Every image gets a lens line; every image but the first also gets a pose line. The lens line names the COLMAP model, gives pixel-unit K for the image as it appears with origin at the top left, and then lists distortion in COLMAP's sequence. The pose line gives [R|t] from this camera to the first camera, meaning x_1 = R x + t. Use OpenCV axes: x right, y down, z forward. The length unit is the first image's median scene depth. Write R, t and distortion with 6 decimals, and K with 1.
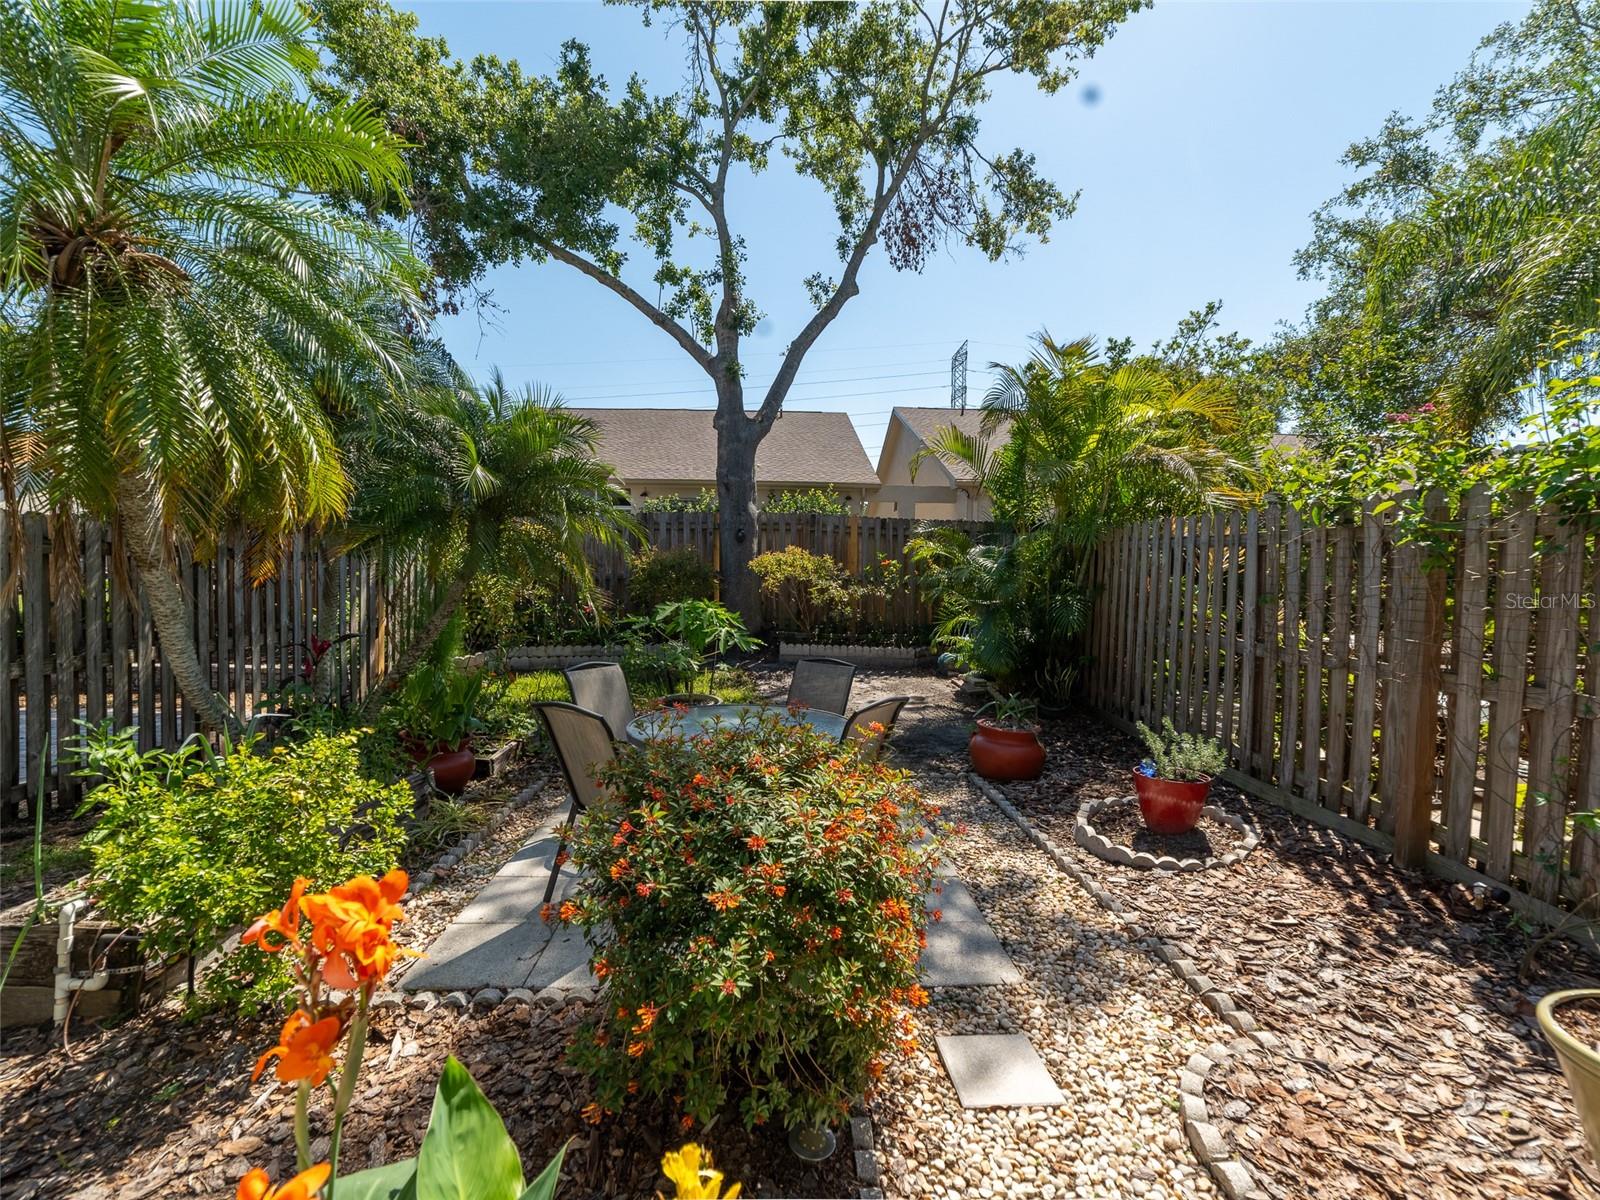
lens RADIAL K [[844.9, 0, 760.7], [0, 844.9, 623.0], [0, 0, 1]] dist [-0.031669, 0.000484]
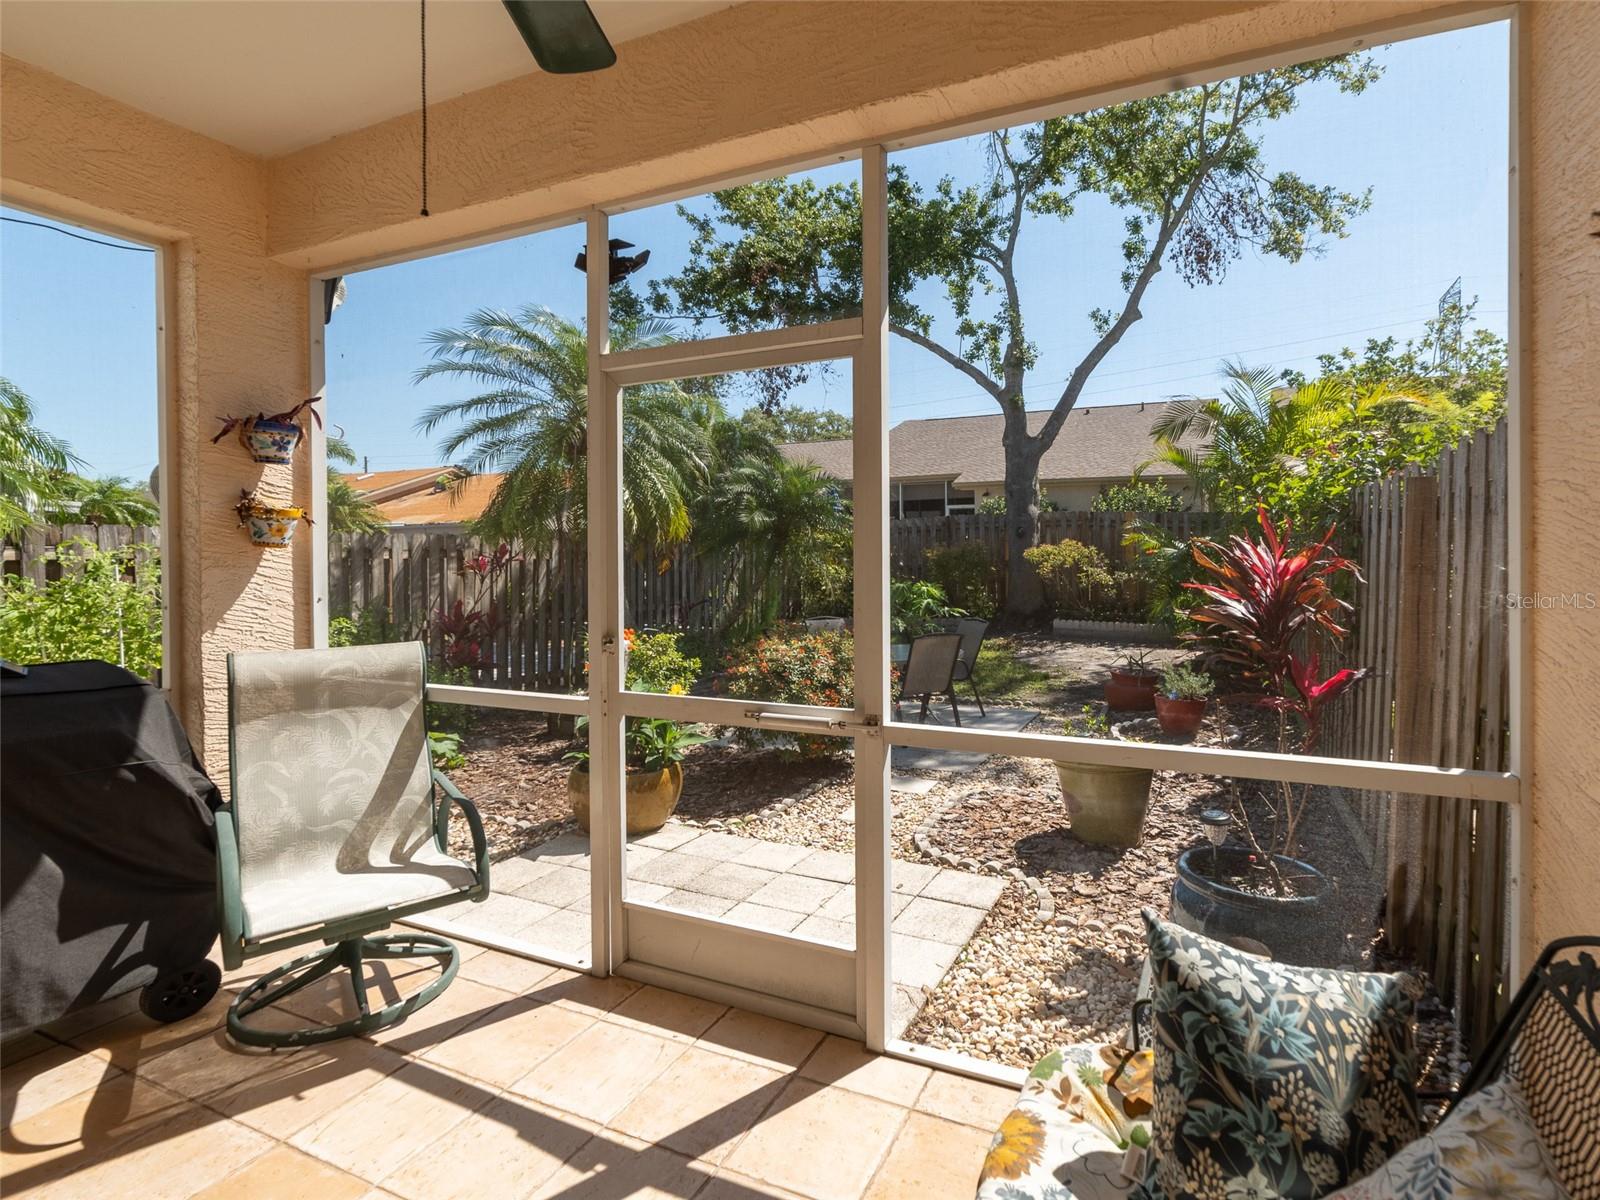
lens RADIAL K [[715.5, 0, 792.8], [0, 715.5, 566.6], [0, 0, 1]] dist [-0.014594, 0.001128]
pose [[0.920462, -0.011267, -0.390669, 0.064214], [-0.009858, 0.998597, -0.052026, 0.004512], [0.390707, 0.051739, 0.919060, -0.077799]]
